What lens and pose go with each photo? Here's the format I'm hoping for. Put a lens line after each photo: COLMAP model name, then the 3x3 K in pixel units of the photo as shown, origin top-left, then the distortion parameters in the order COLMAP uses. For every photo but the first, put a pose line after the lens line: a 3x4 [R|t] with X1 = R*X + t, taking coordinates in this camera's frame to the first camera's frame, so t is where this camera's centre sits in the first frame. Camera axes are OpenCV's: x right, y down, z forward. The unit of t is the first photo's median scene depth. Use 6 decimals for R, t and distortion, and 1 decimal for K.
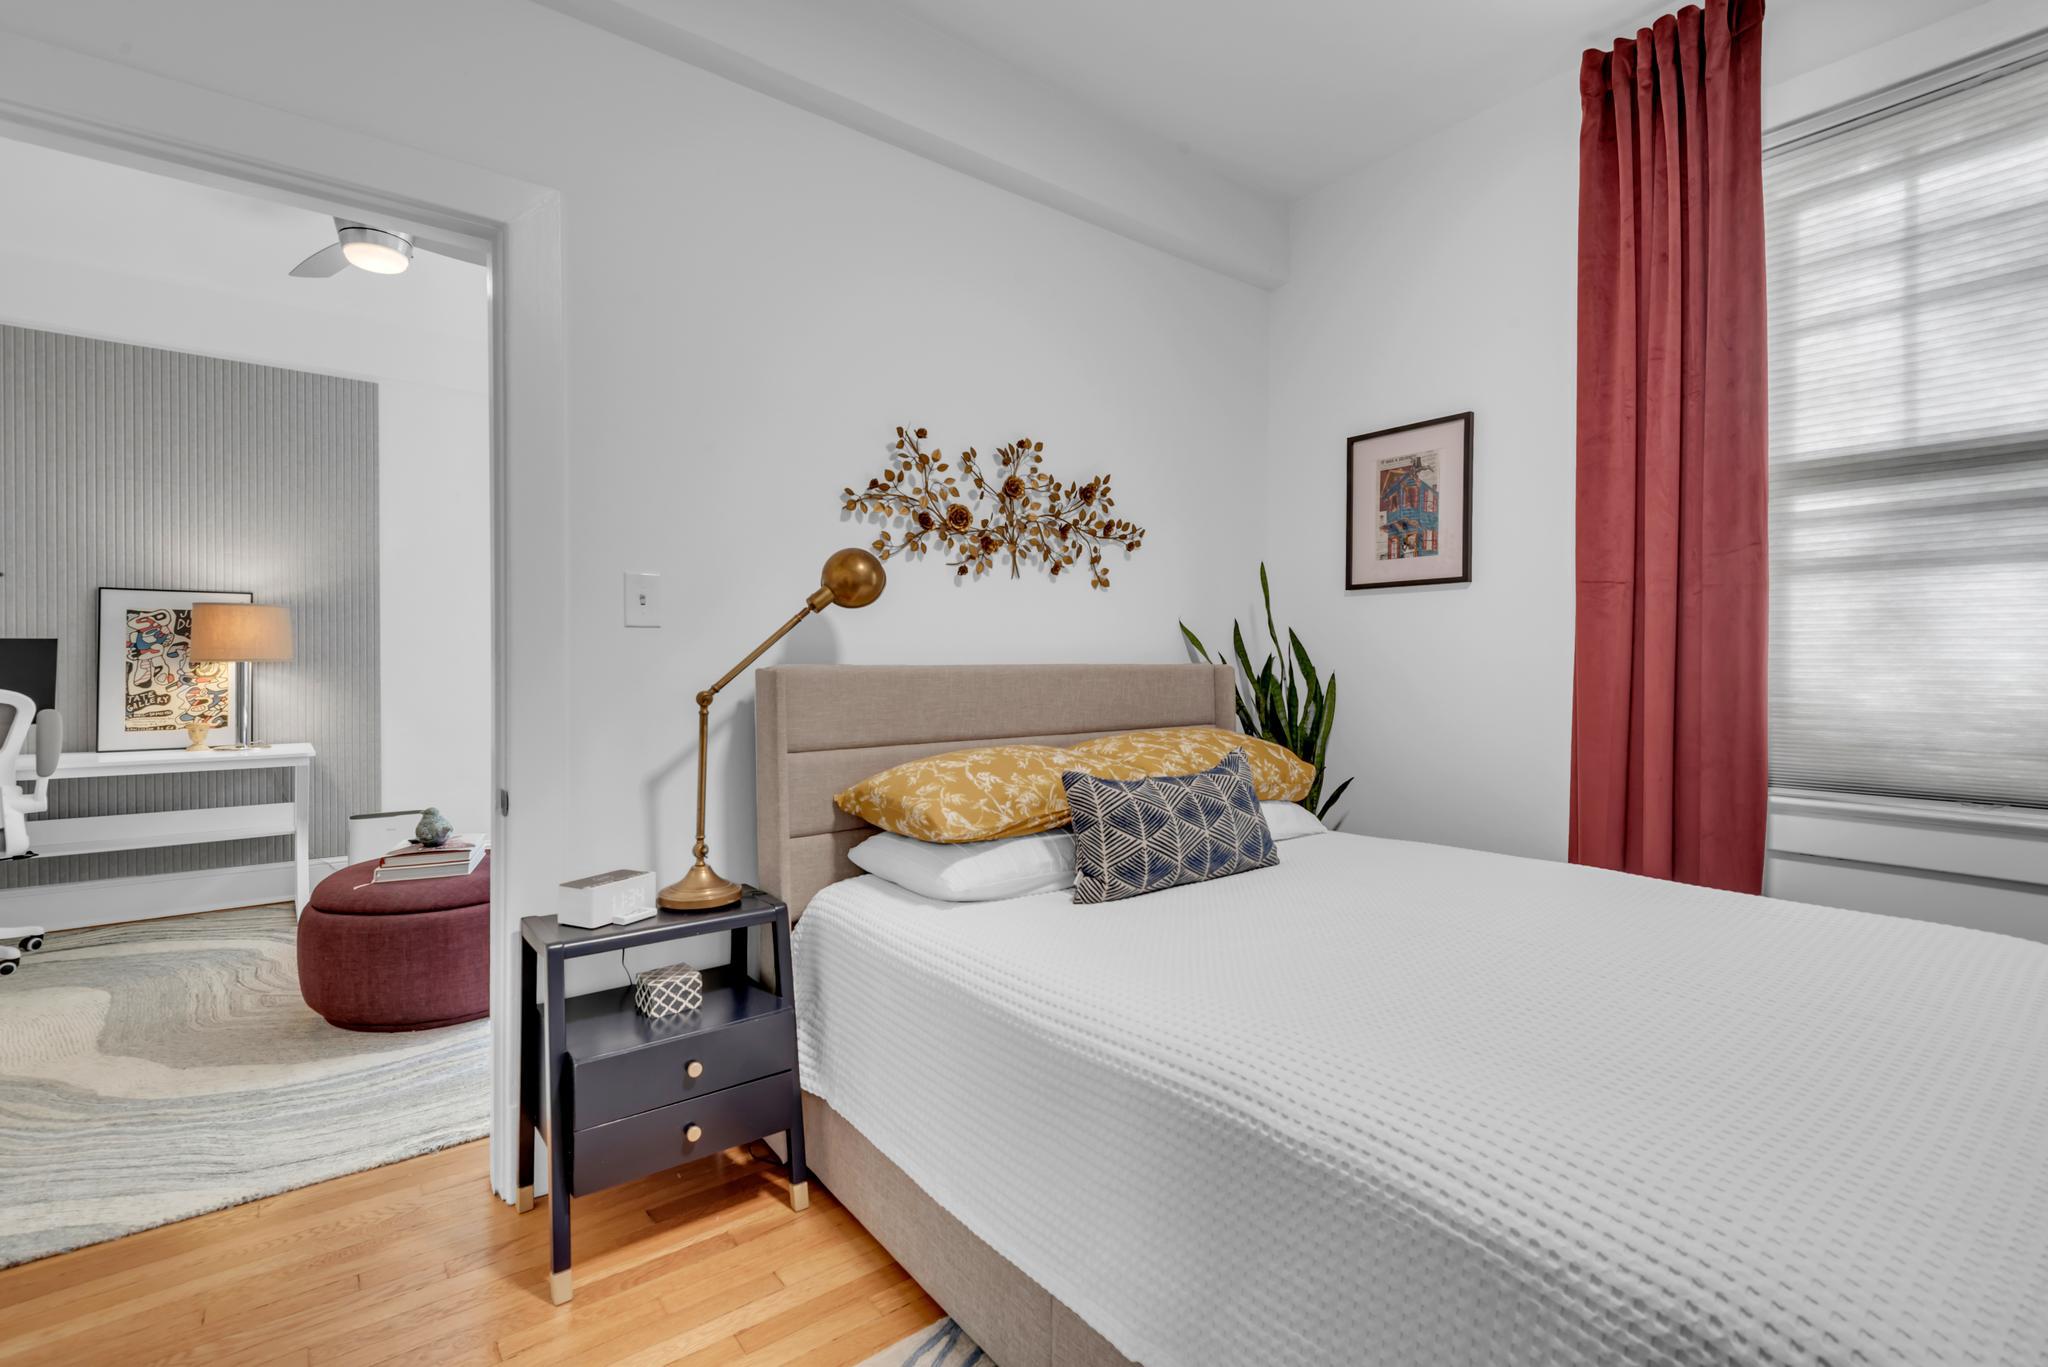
lens RADIAL K [[928.7, 0, 990.3], [0, 928.7, 668.2], [0, 0, 1]] dist [0.019634, -0.007749]
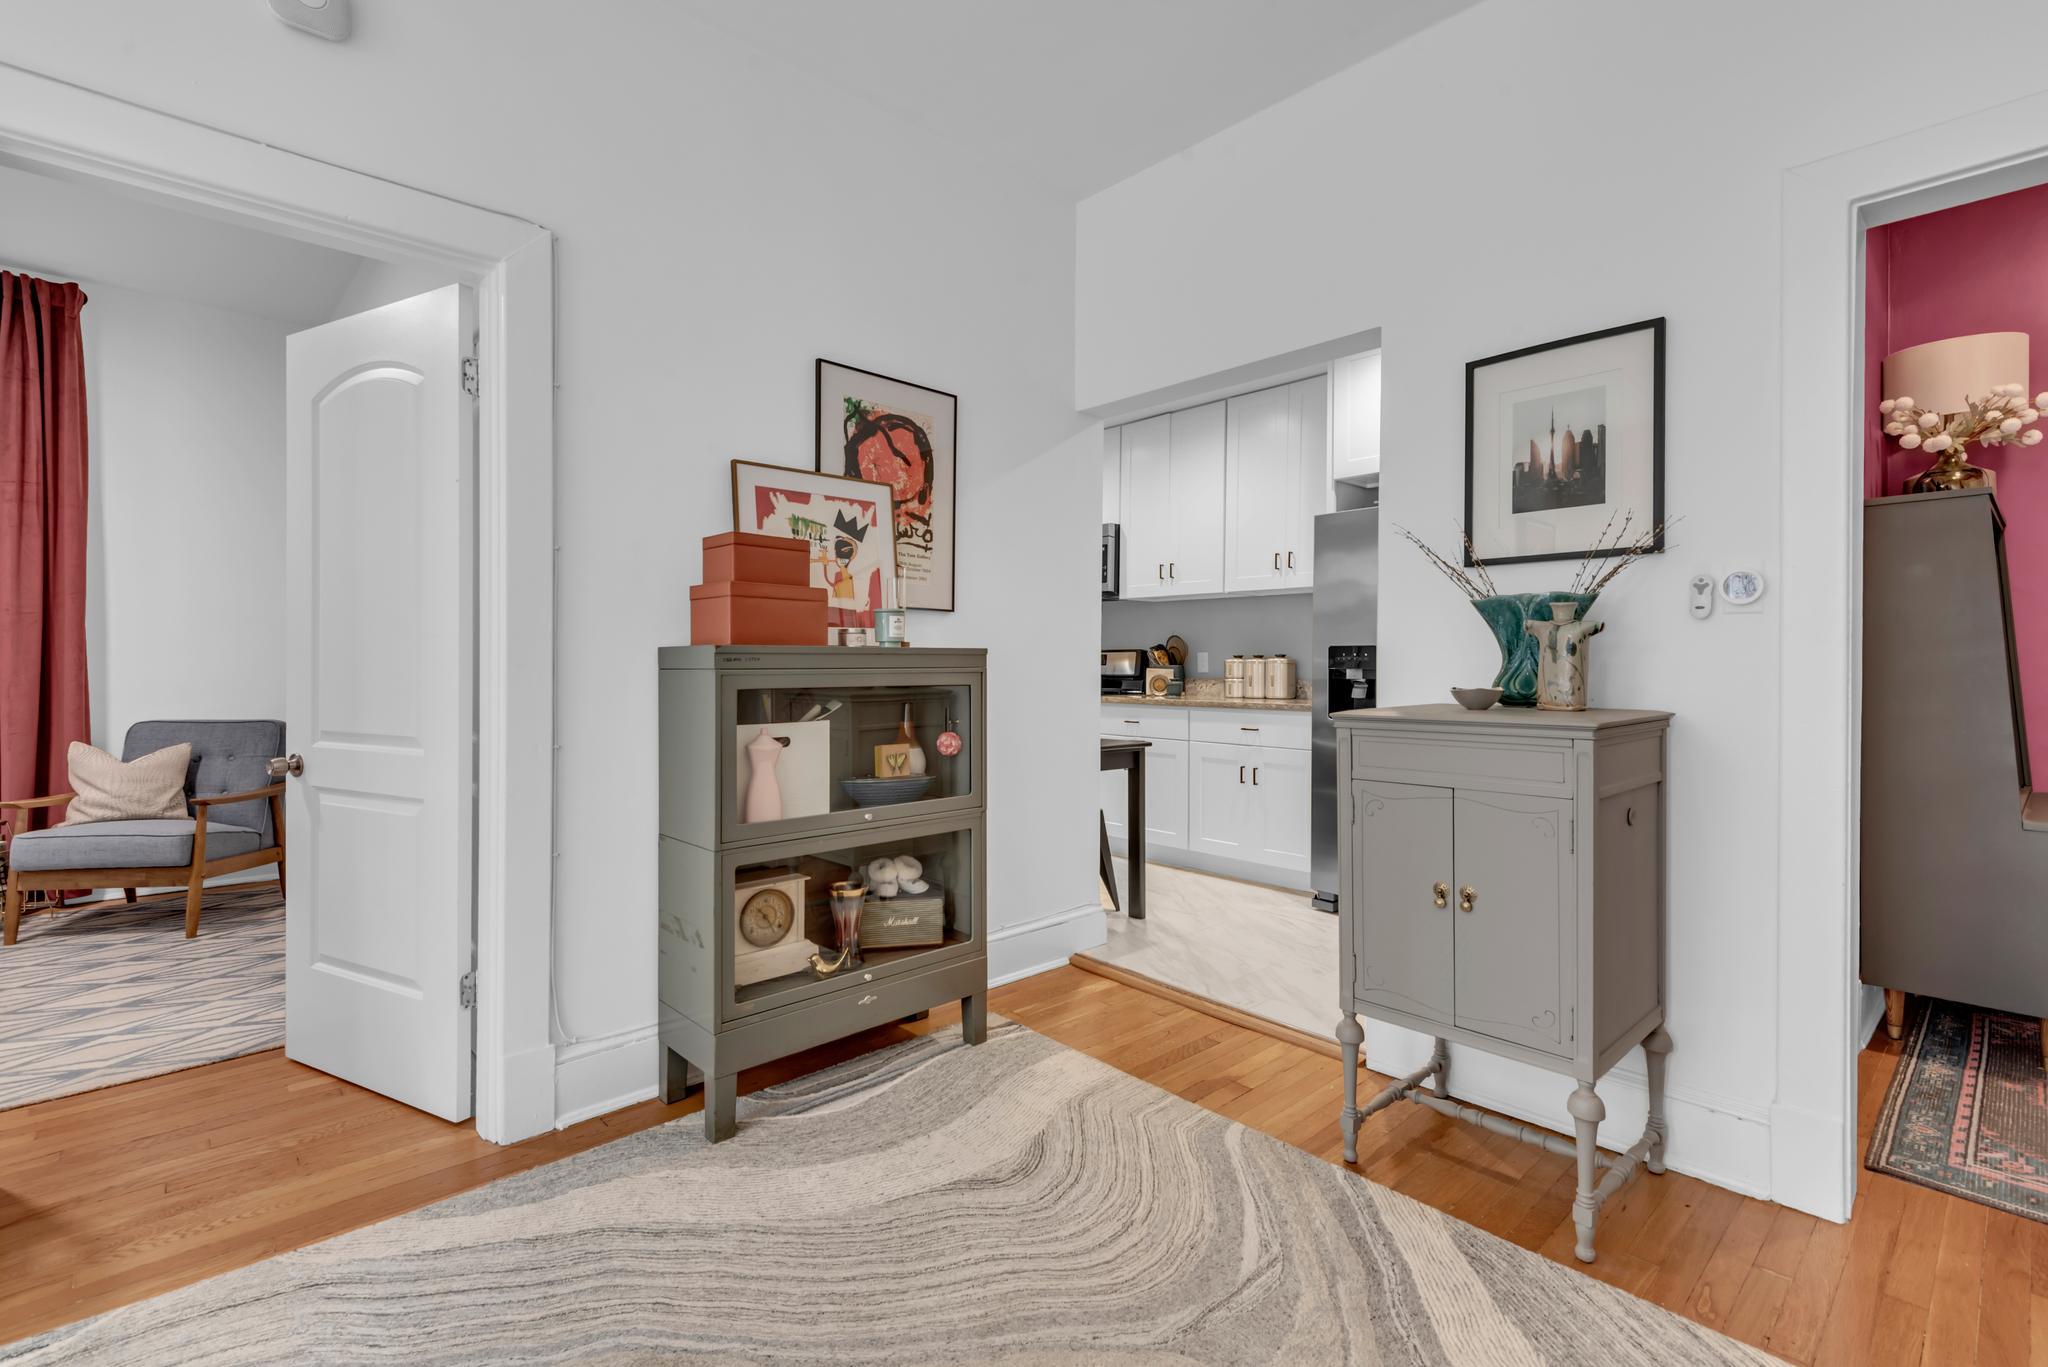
lens RADIAL K [[928.7, 0, 1013.4], [0, 928.7, 664.9], [0, 0, 1]] dist [0.019634, -0.007749]
pose [[-0.995080, -0.003755, -0.099006, -0.915029], [-0.004518, 0.999962, 0.007488, -0.005134], [0.098974, 0.007898, -0.995059, 1.291000]]
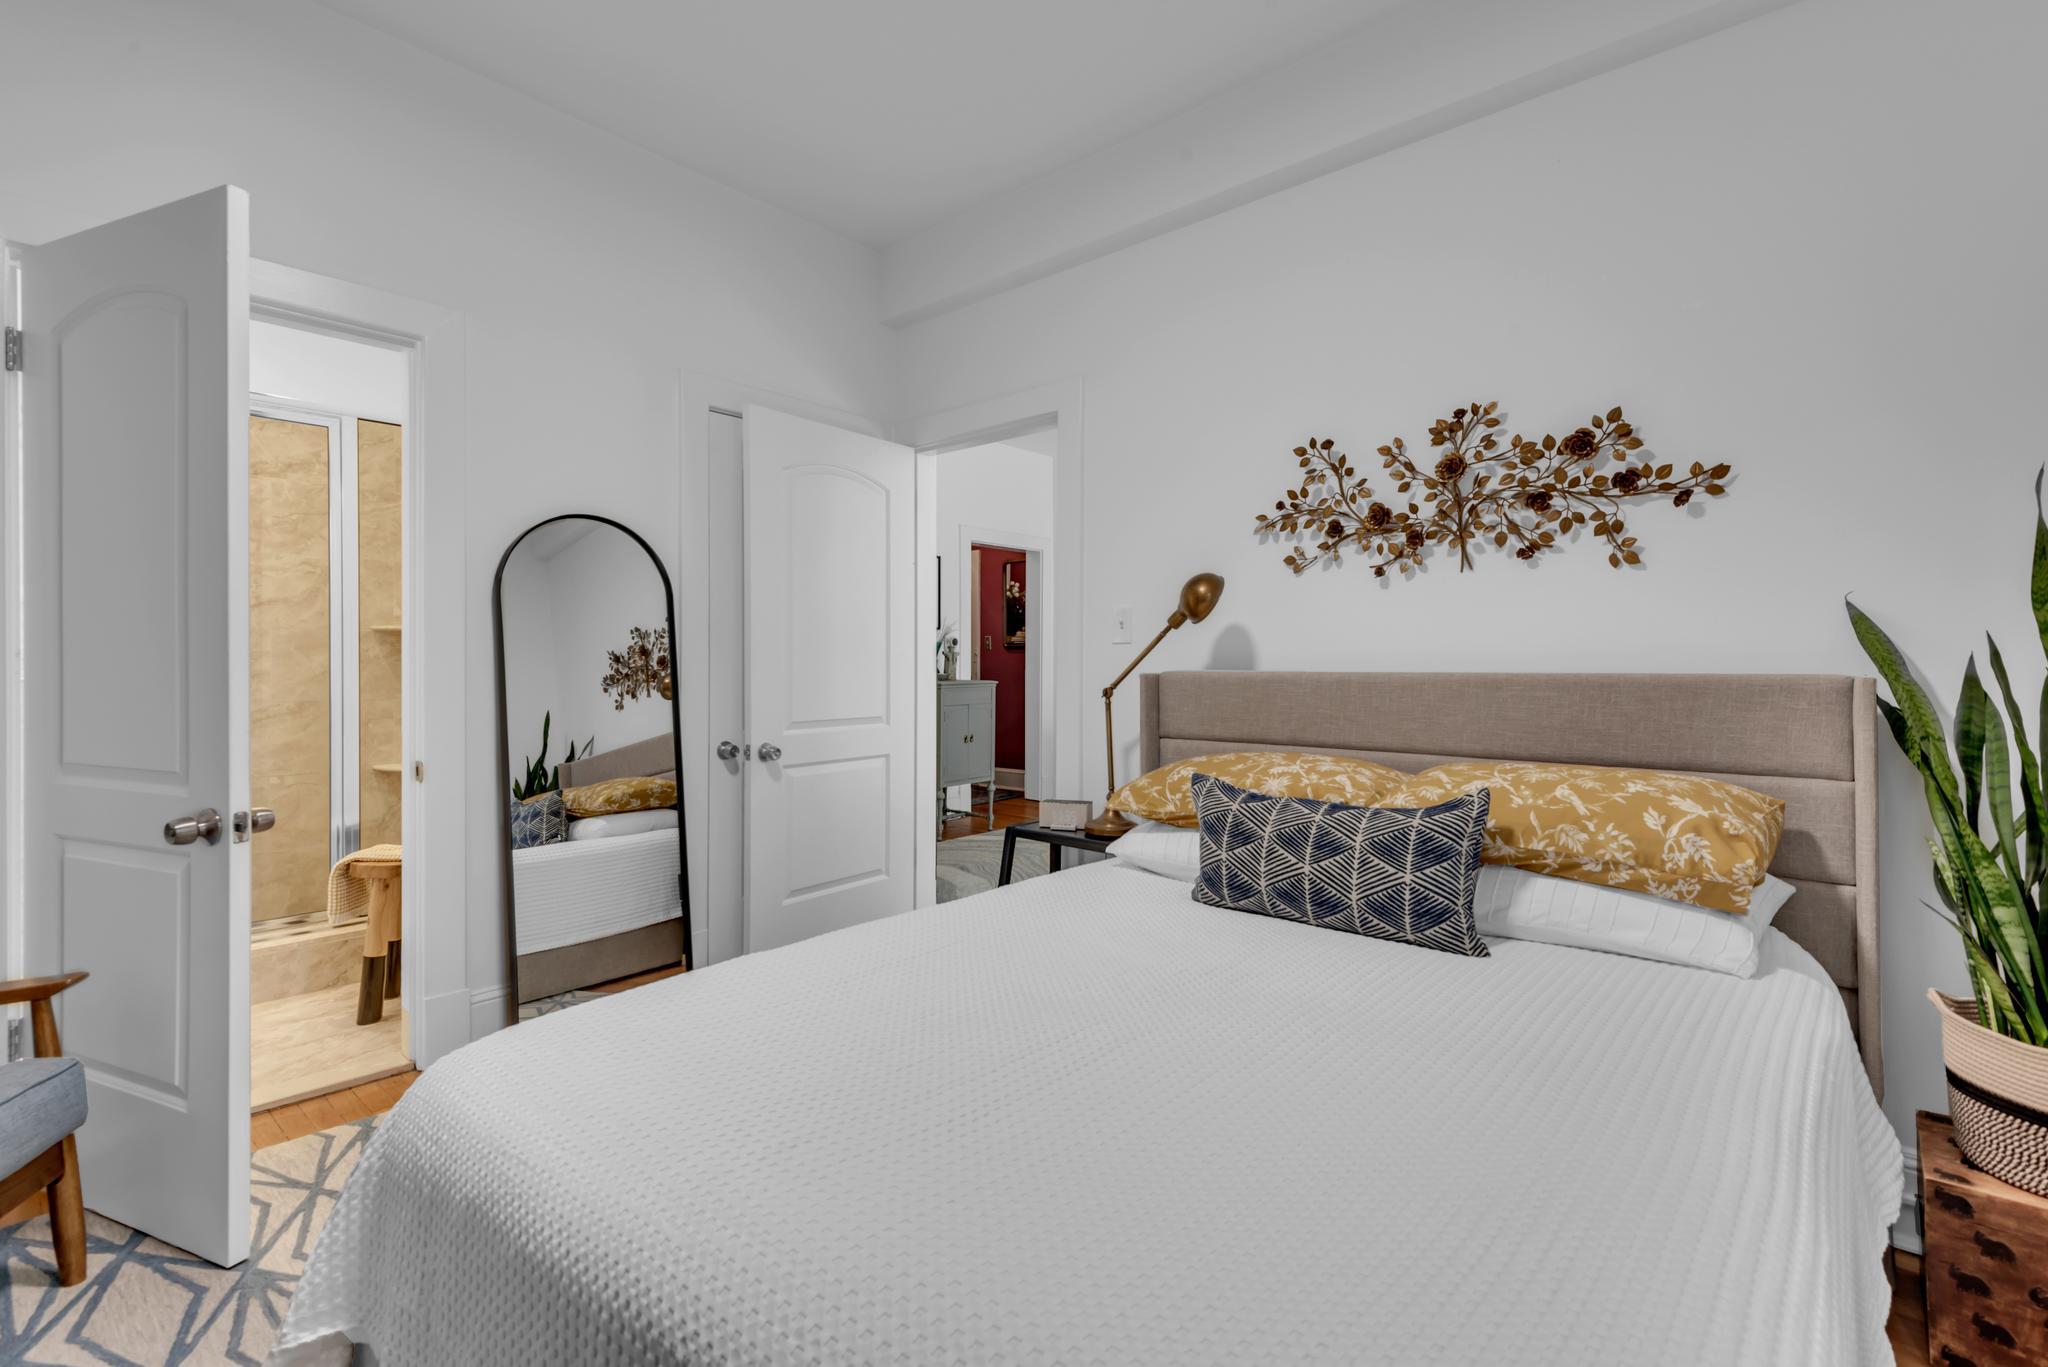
lens RADIAL K [[928.7, 0, 1029.2], [0, 928.7, 665.5], [0, 0, 1]] dist [0.019634, -0.007749]
pose [[0.182017, 0.005181, -0.983282, 0.836739], [-0.004919, 0.999978, 0.004358, -0.011617], [0.983283, 0.004043, 0.182039, 0.472274]]
